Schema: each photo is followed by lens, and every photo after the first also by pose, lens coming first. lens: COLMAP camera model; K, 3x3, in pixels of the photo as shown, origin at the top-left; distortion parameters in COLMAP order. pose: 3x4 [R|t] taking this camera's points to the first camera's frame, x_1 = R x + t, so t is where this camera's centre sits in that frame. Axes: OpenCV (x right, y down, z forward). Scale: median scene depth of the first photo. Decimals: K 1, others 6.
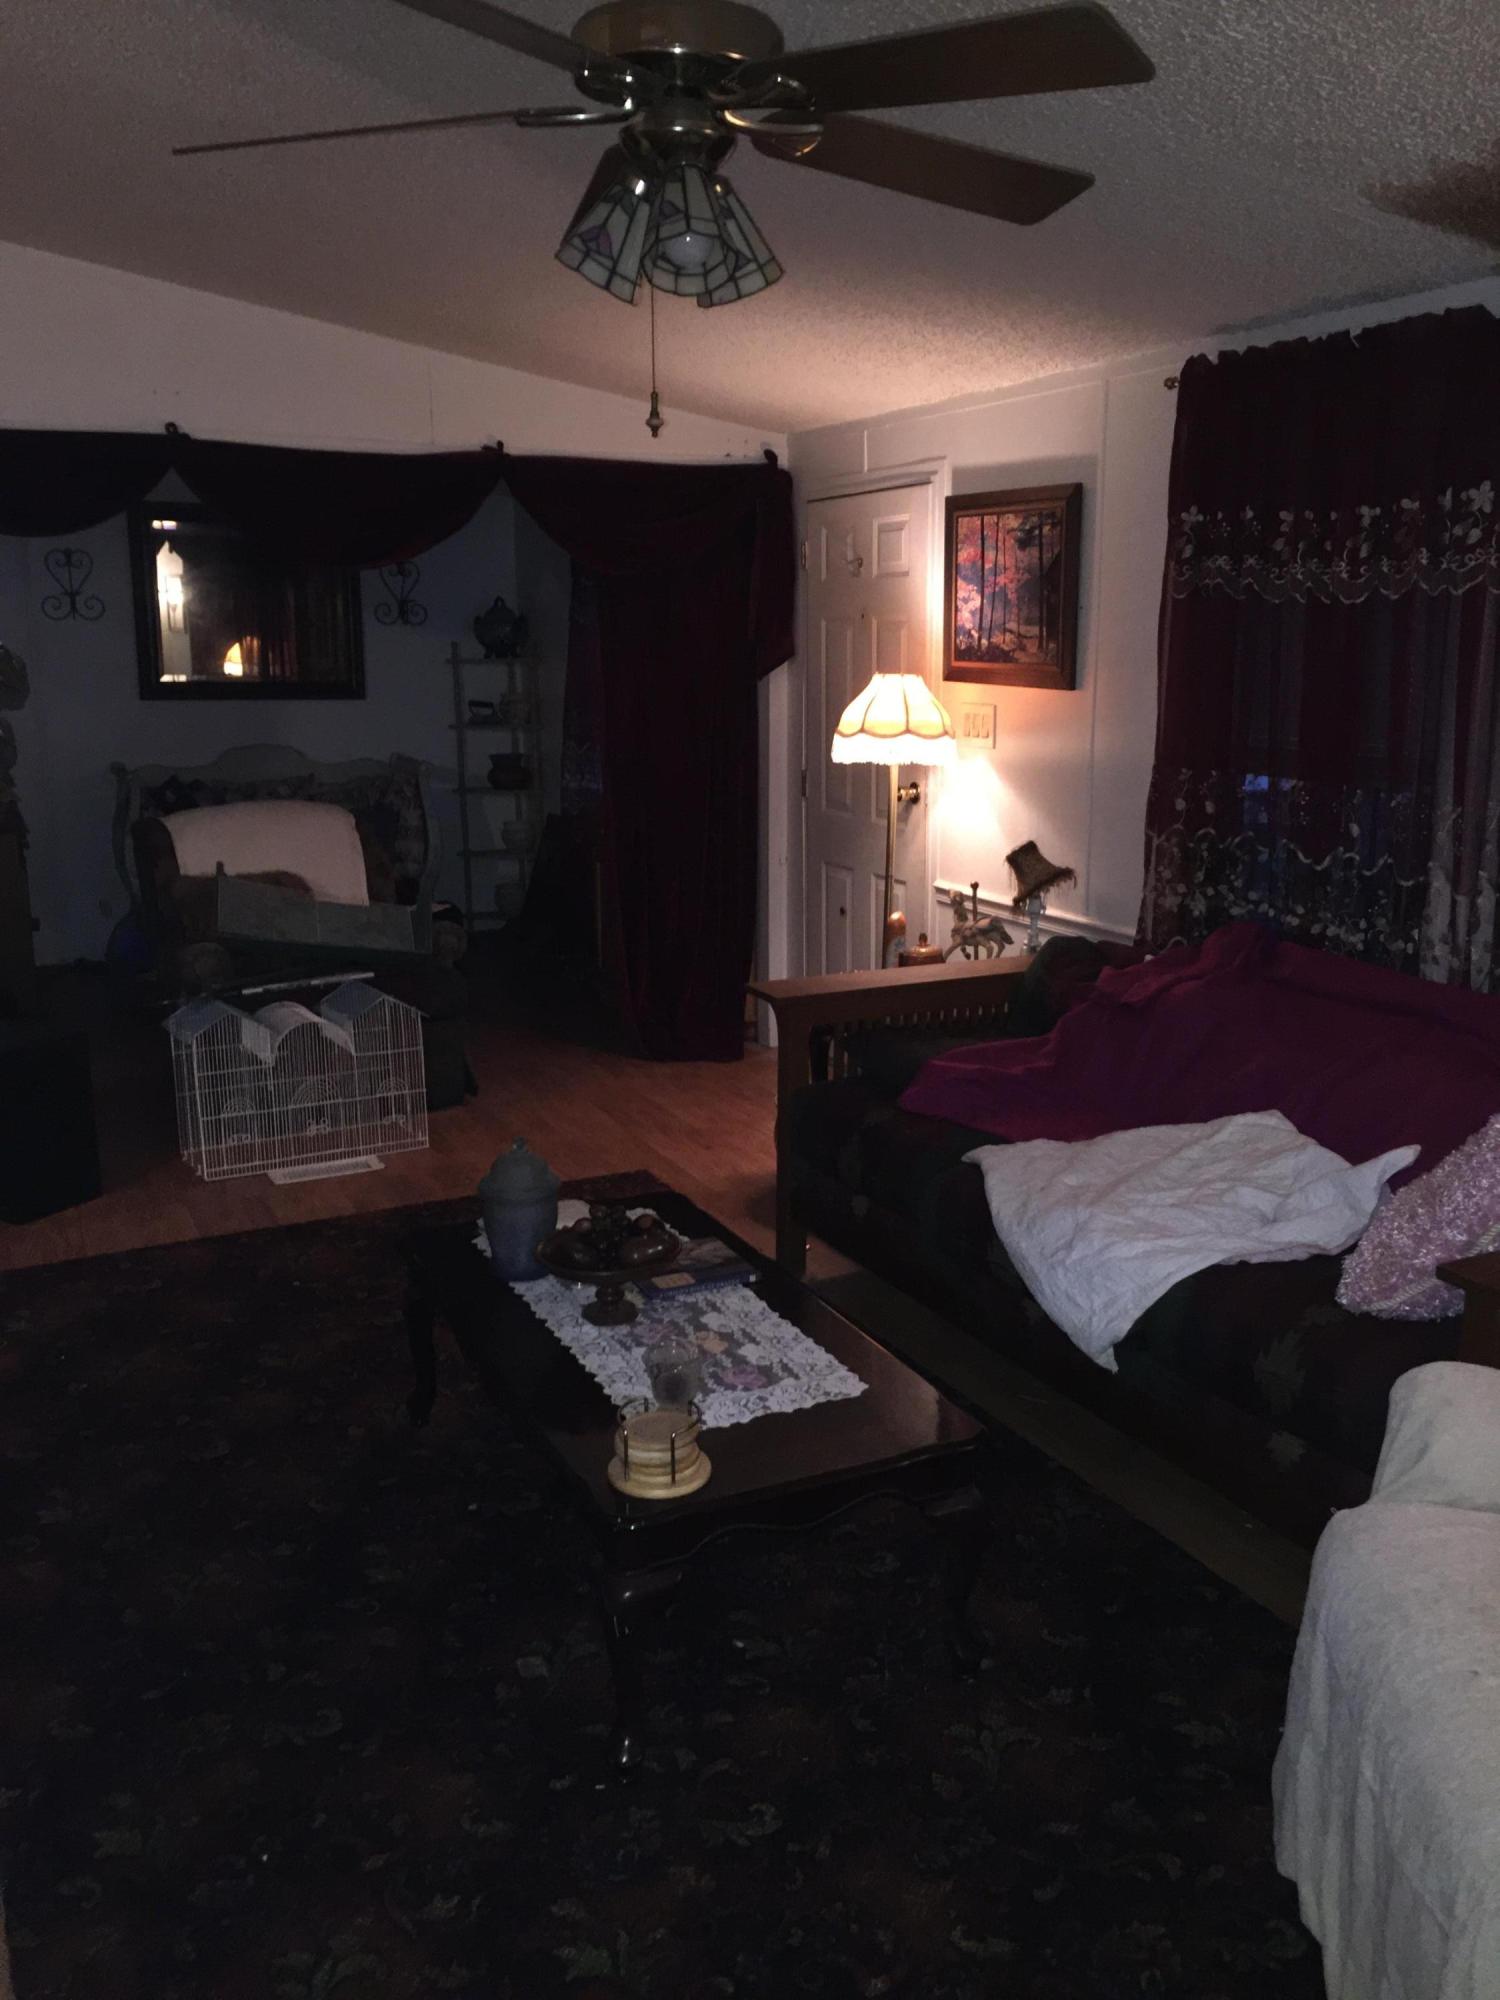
lens RADIAL K [[1718.1, 0, 750.3], [0, 1718.1, 1001.9], [0, 0, 1]] dist [0.130061, -0.072715]
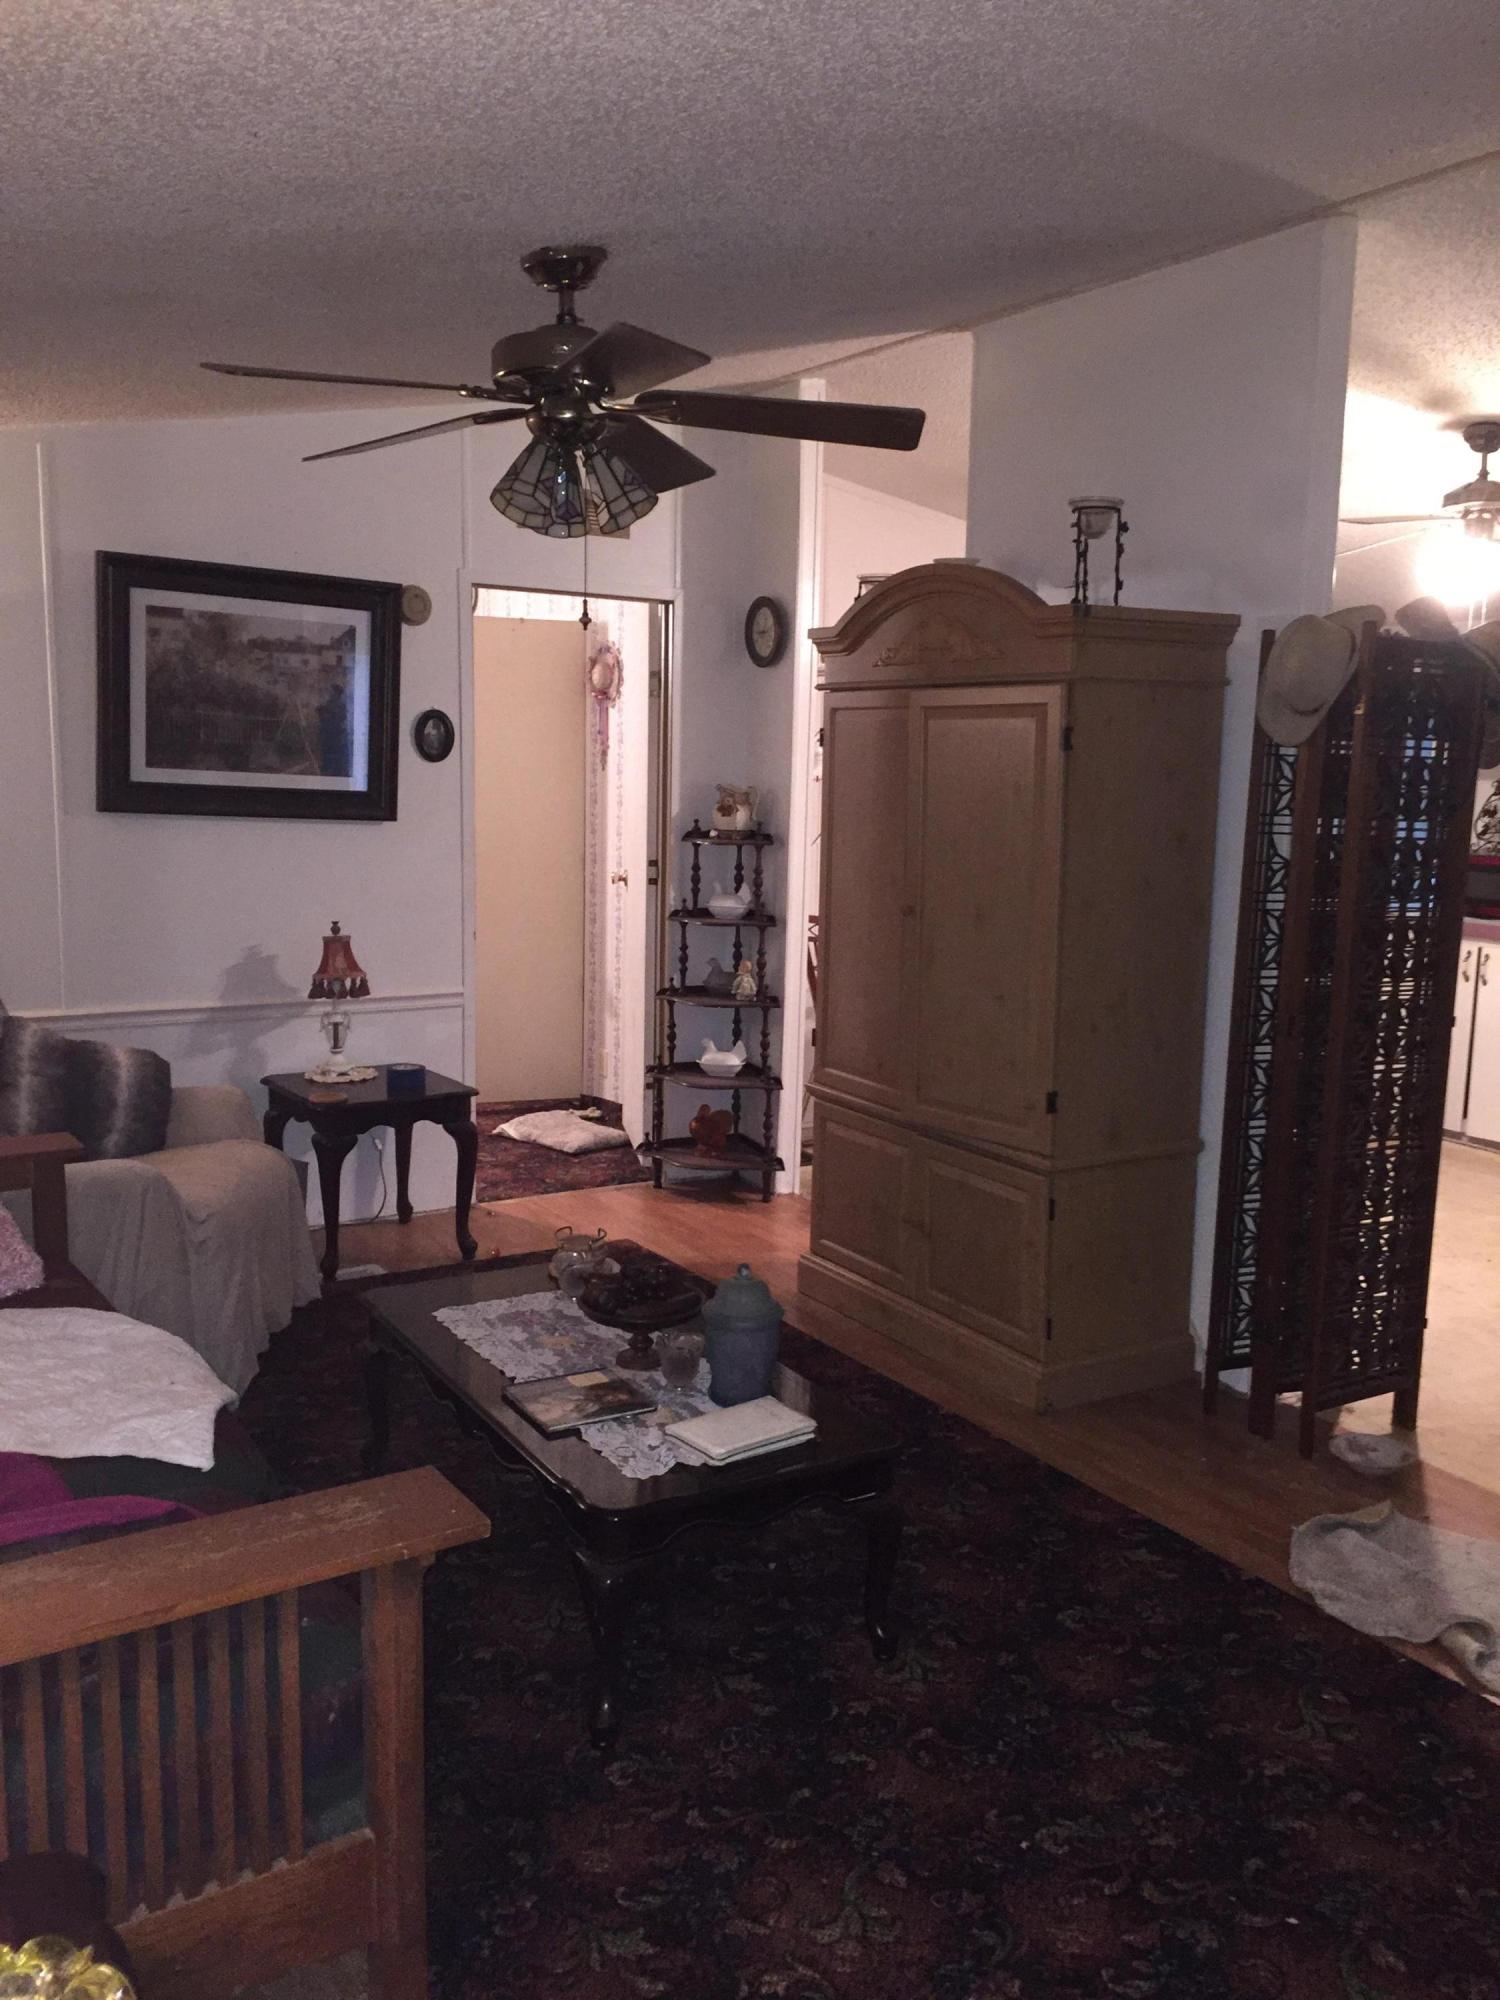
lens RADIAL K [[1718.1, 0, 749.7], [0, 1718.1, 1002.4], [0, 0, 1]] dist [0.130061, -0.072715]
pose [[-0.995015, 0.005817, -0.099553, -0.043155], [-0.031073, 0.930509, 0.364948, -0.481884], [0.094758, 0.366223, -0.925690, 2.097966]]
